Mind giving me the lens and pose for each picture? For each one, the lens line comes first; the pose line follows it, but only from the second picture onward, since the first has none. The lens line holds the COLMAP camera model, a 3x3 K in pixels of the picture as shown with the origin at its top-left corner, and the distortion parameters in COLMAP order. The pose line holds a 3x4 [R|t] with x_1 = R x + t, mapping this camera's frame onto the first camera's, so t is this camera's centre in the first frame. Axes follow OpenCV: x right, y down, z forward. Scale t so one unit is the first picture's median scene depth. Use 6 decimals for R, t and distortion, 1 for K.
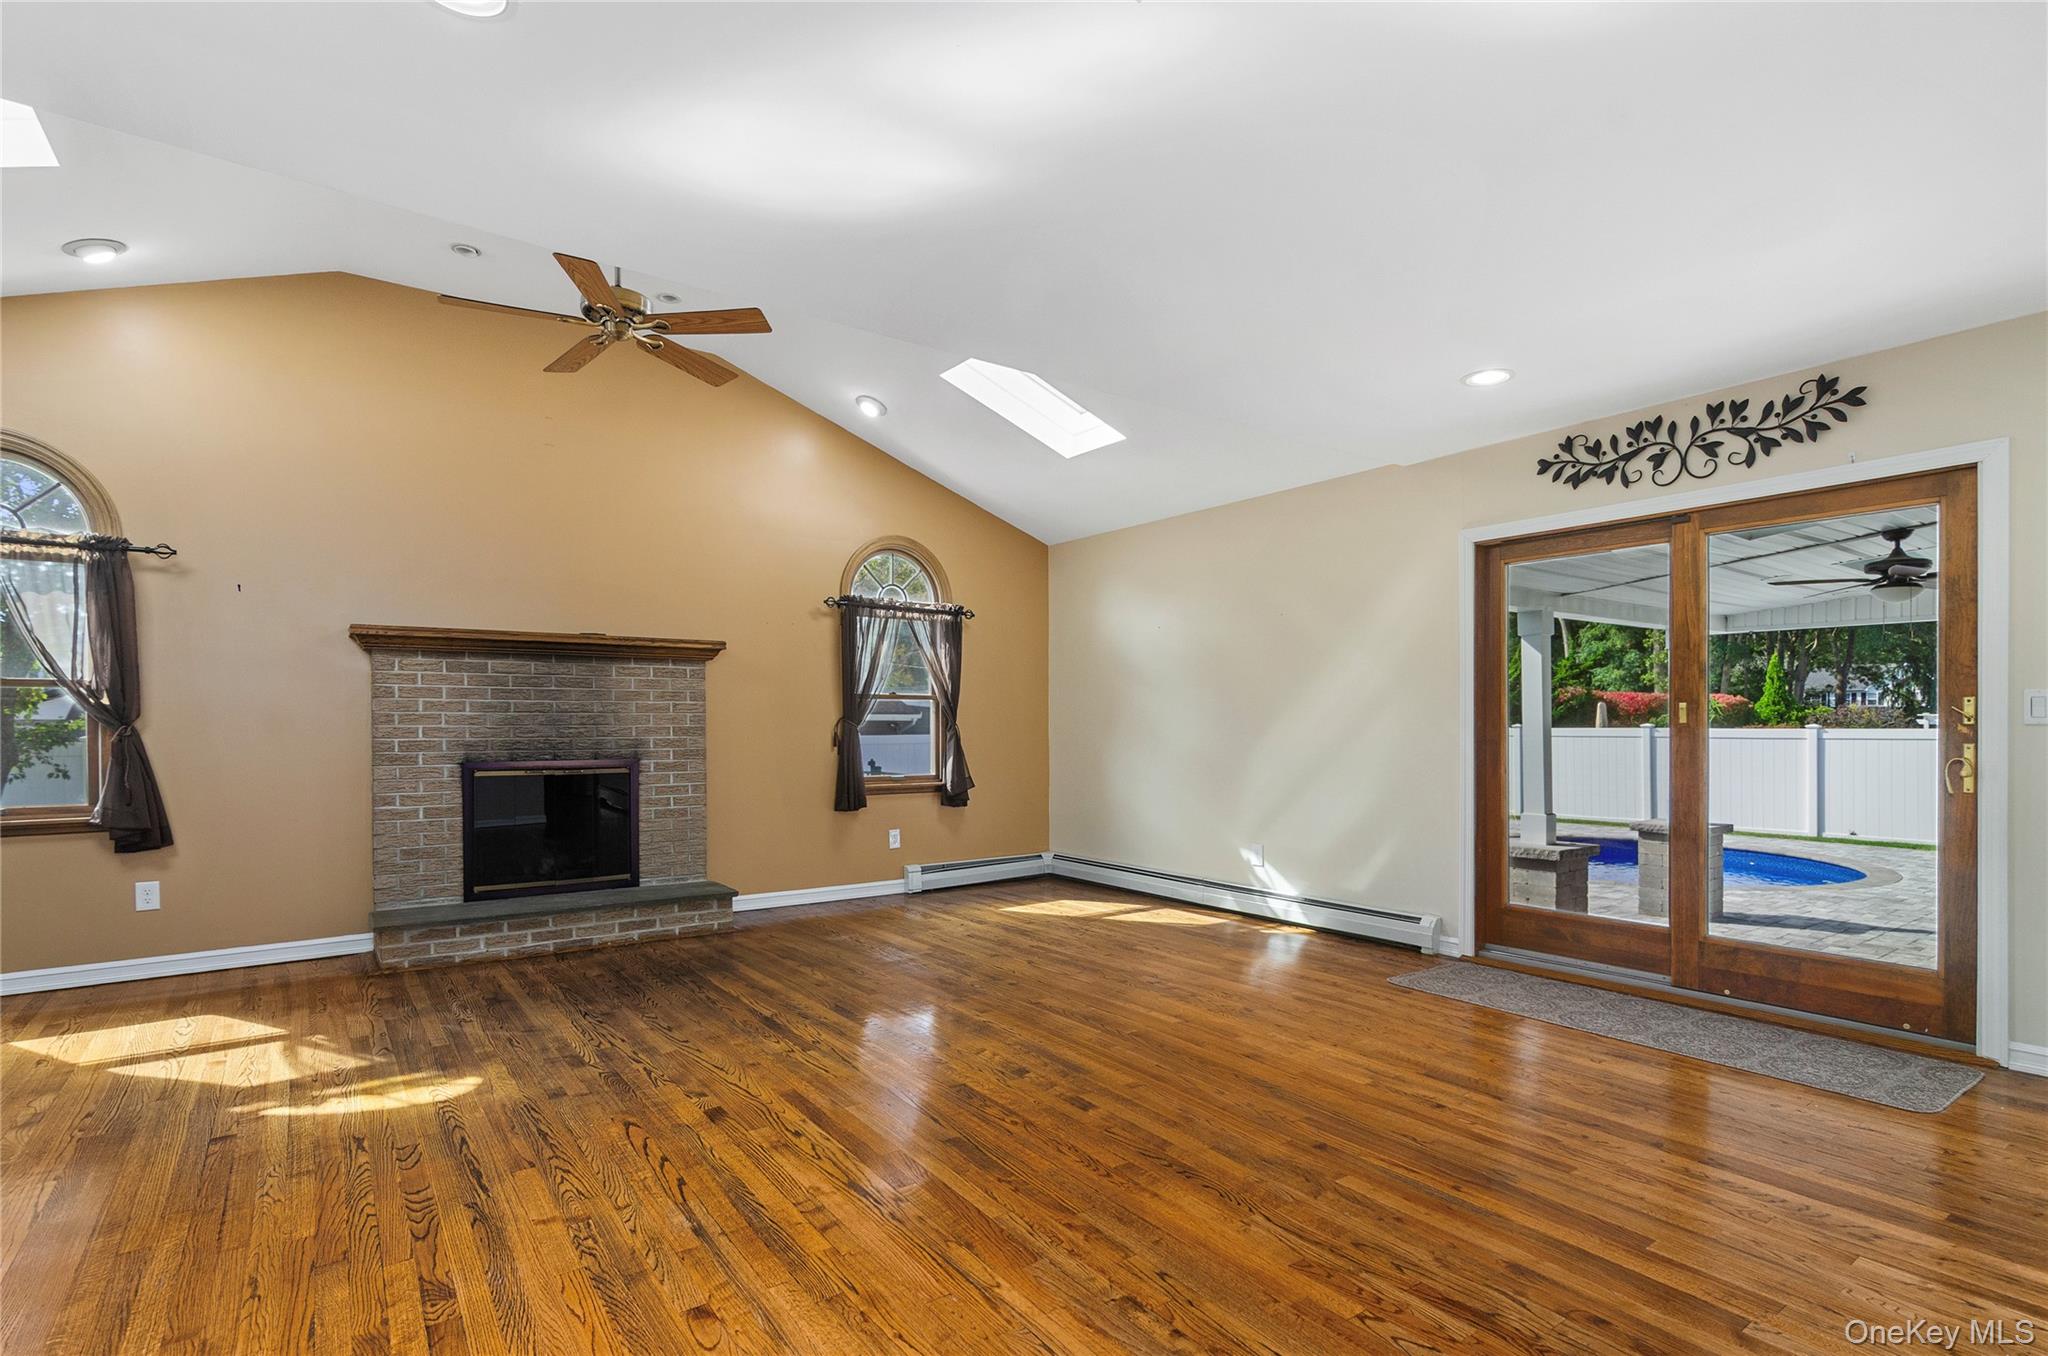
lens RADIAL K [[986.0, 0, 1022.5], [0, 986.0, 720.8], [0, 0, 1]] dist [-0.000575, -0.000745]
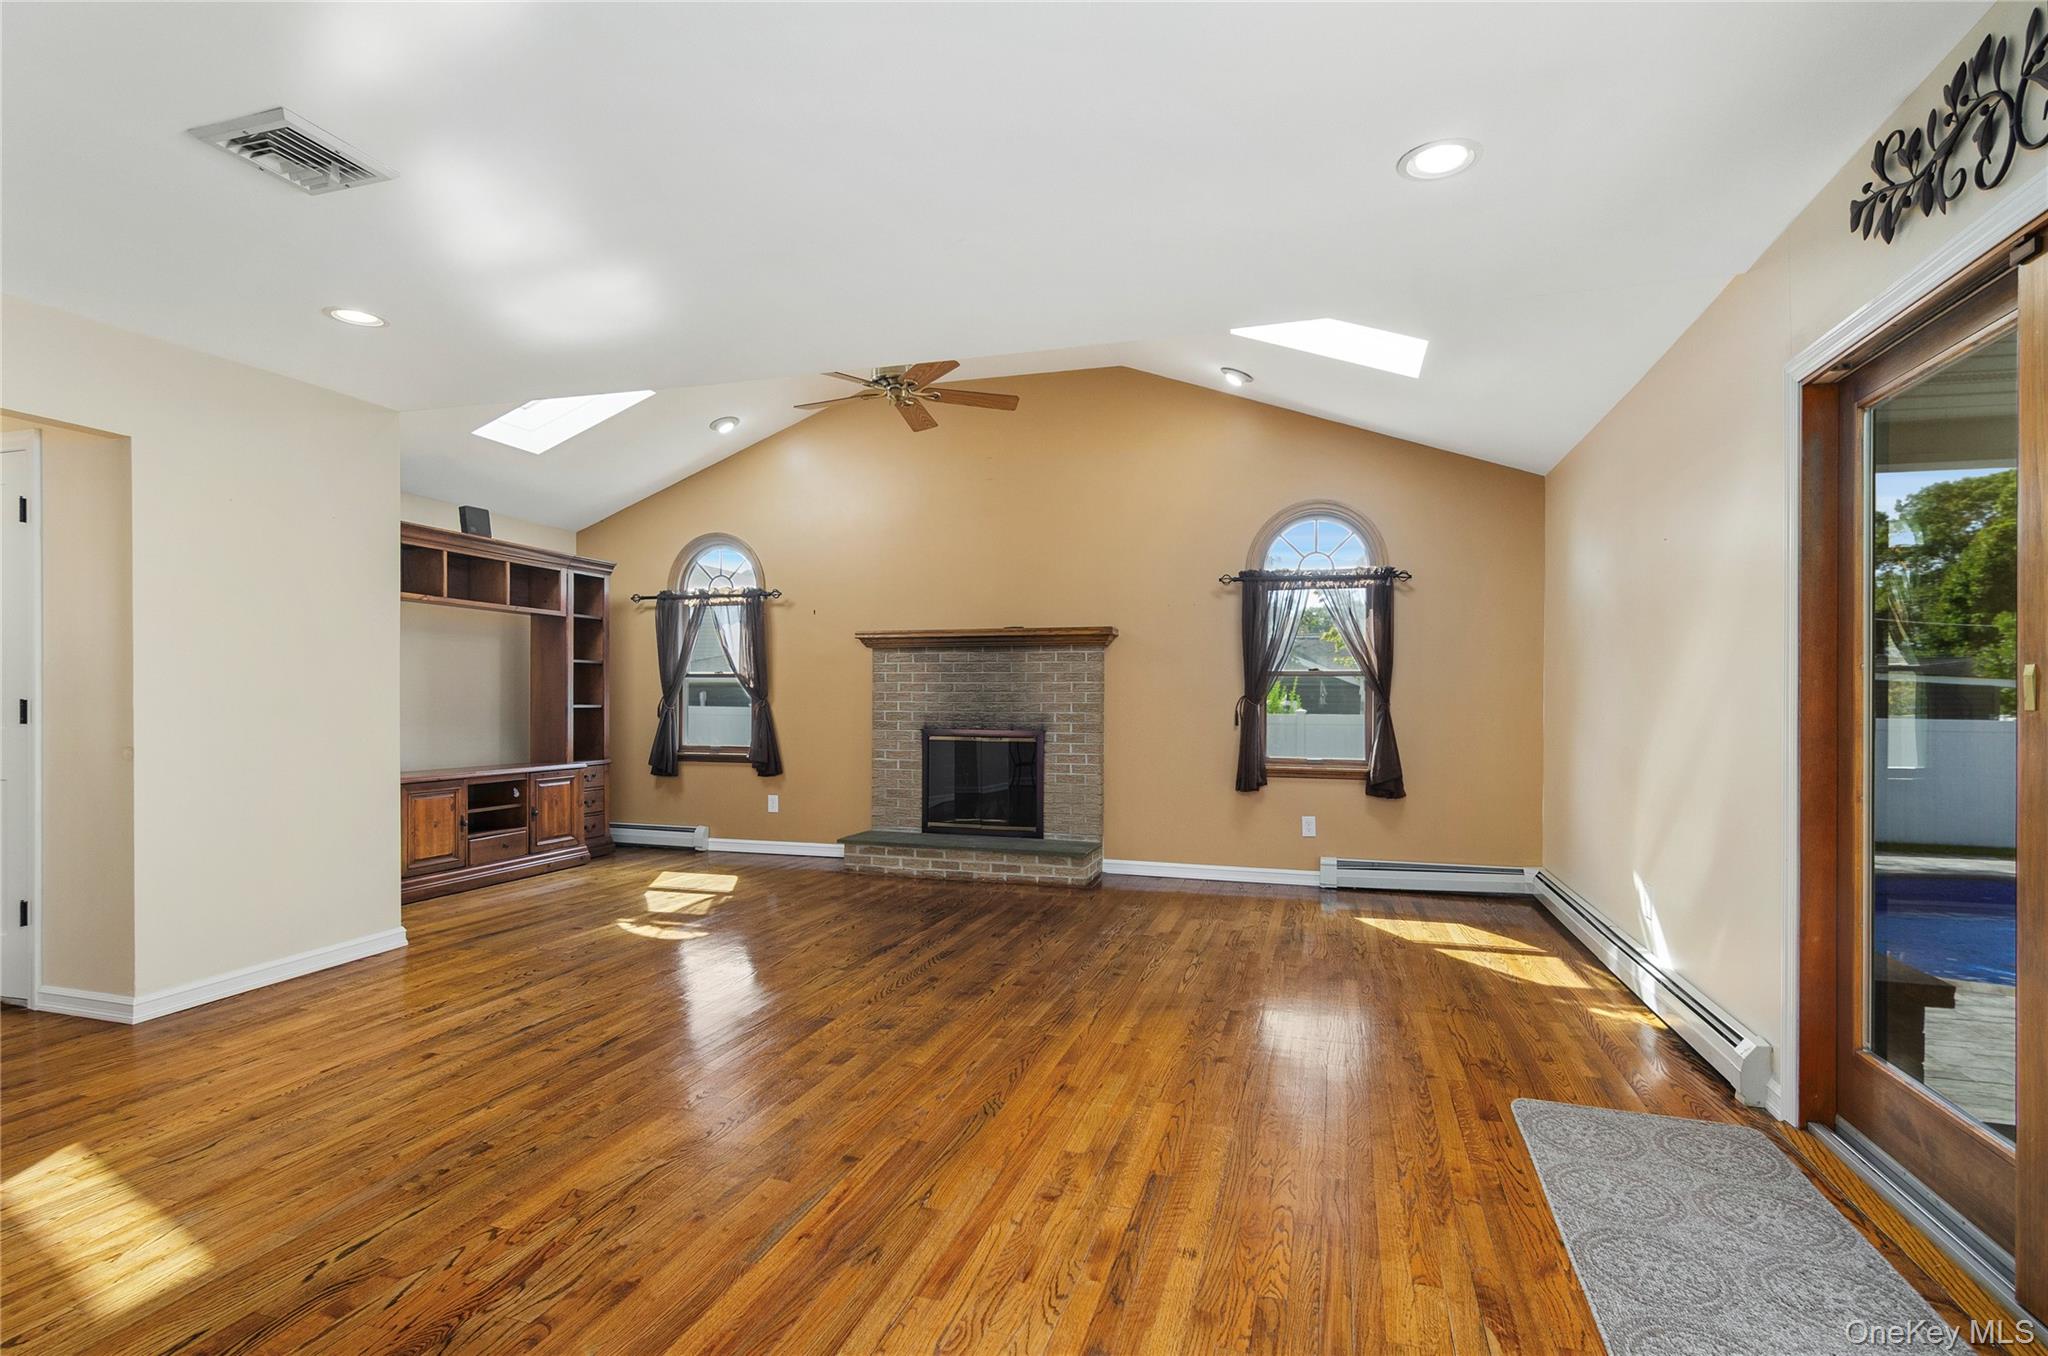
lens RADIAL K [[986.7, 0, 1024.3], [0, 986.7, 698.0], [0, 0, 1]] dist [0.000513, -0.000356]
pose [[0.604457, 0.002850, -0.796633, 0.594125], [-0.002907, 0.999995, 0.001372, -0.002271], [0.796633, 0.001486, 0.604462, 0.295709]]
